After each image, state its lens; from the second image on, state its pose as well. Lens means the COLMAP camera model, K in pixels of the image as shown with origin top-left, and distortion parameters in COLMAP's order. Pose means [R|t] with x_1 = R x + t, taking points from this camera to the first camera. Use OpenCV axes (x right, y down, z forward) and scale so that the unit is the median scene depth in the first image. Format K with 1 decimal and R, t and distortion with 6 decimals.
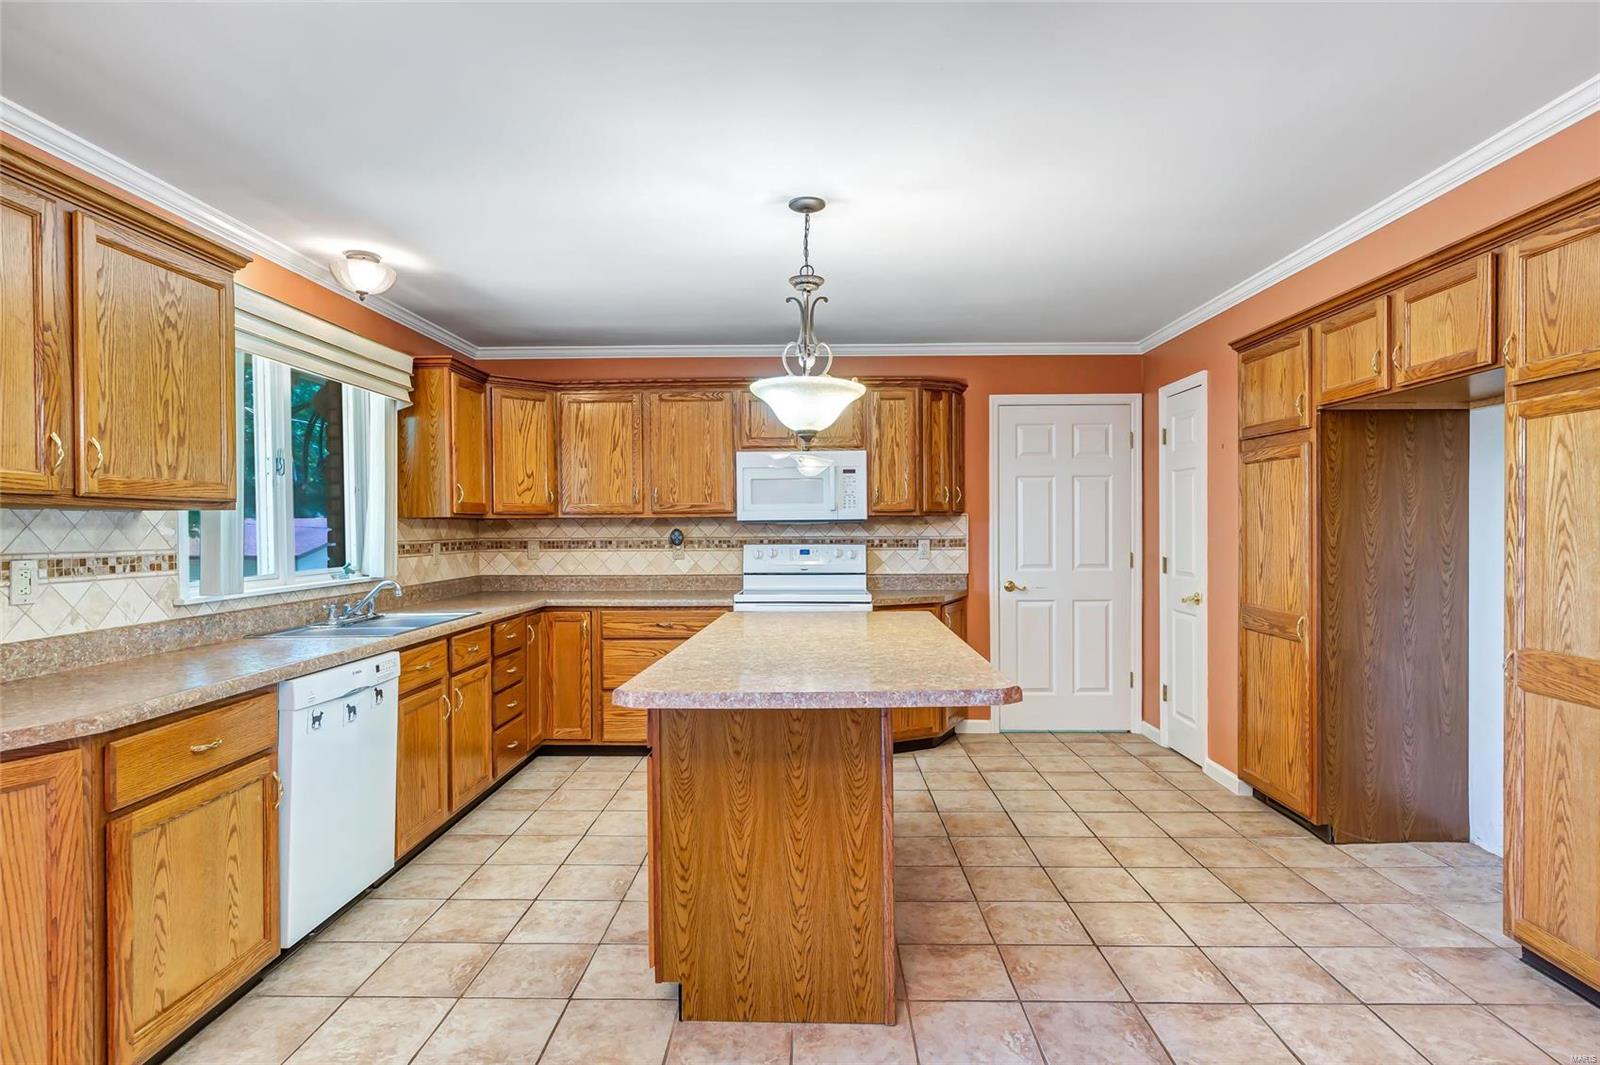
lens RADIAL K [[830.0, 0, 808.2], [0, 830.0, 537.9], [0, 0, 1]] dist [-0.002612, -0.001052]
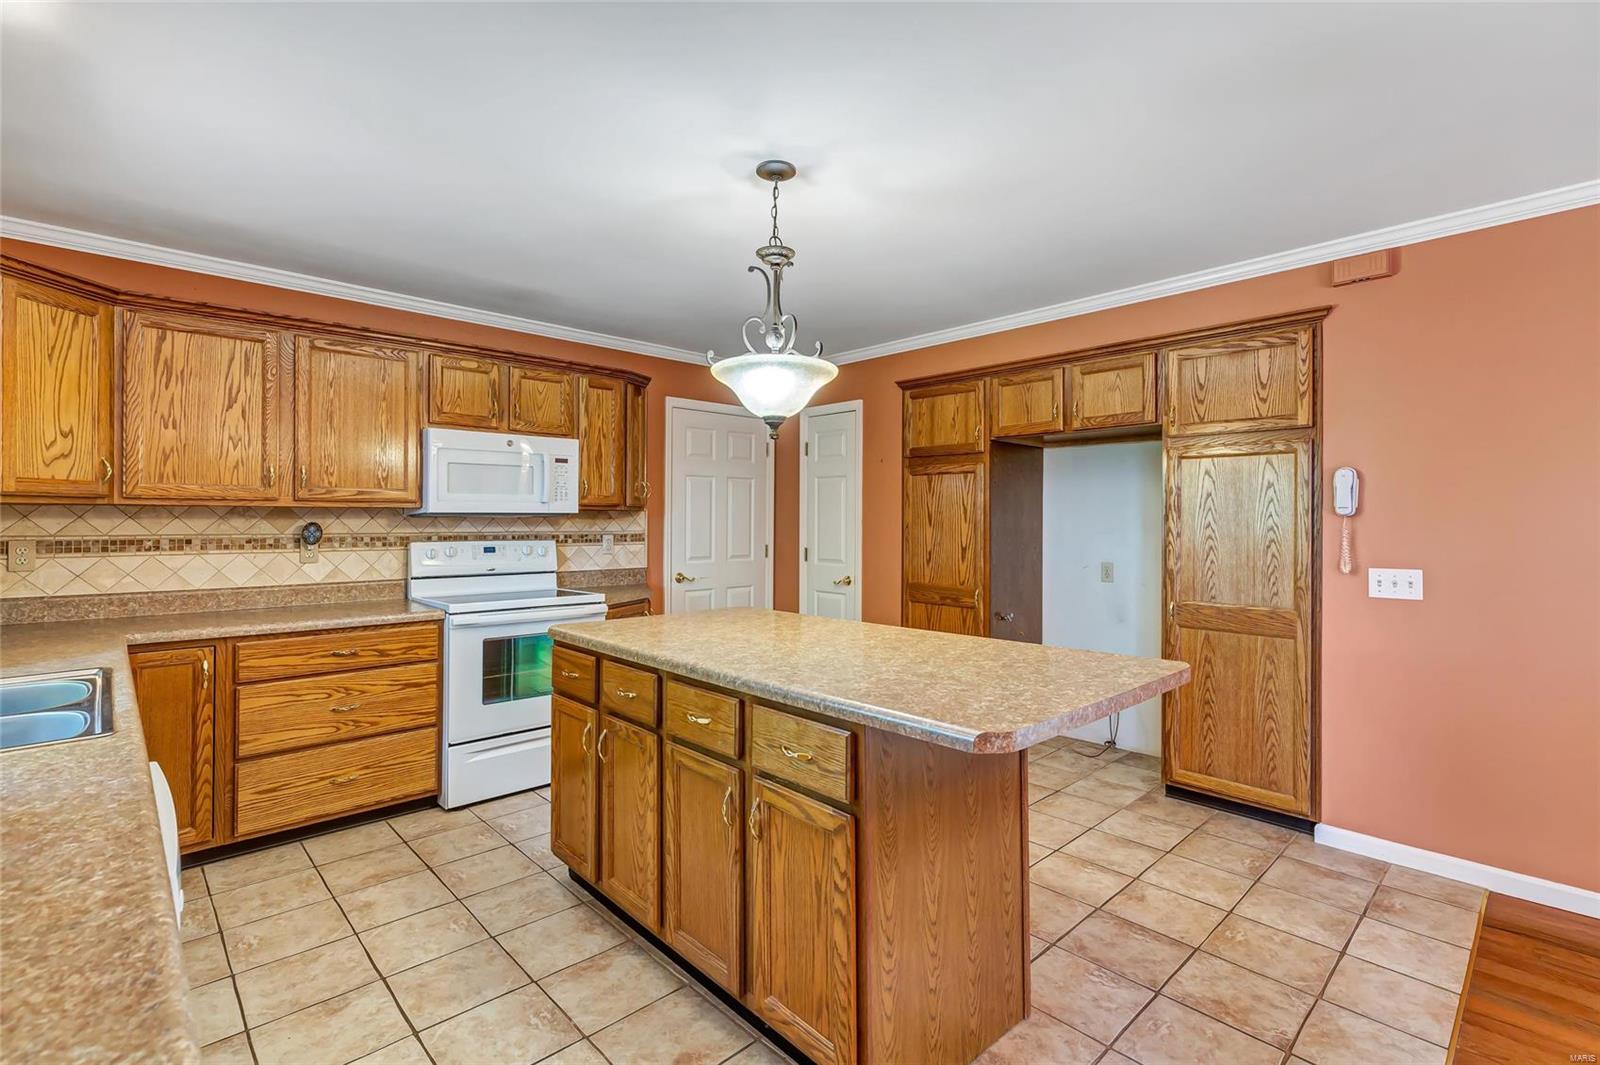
lens RADIAL K [[725.0, 0, 801.0], [0, 725.0, 518.0], [0, 0, 1]] dist [0.000346, 0.000238]
pose [[0.717389, 0.010025, 0.696601, -0.330749], [0.002688, 0.999849, -0.017158, -0.002586], [-0.696668, 0.014182, 0.717254, 0.253045]]
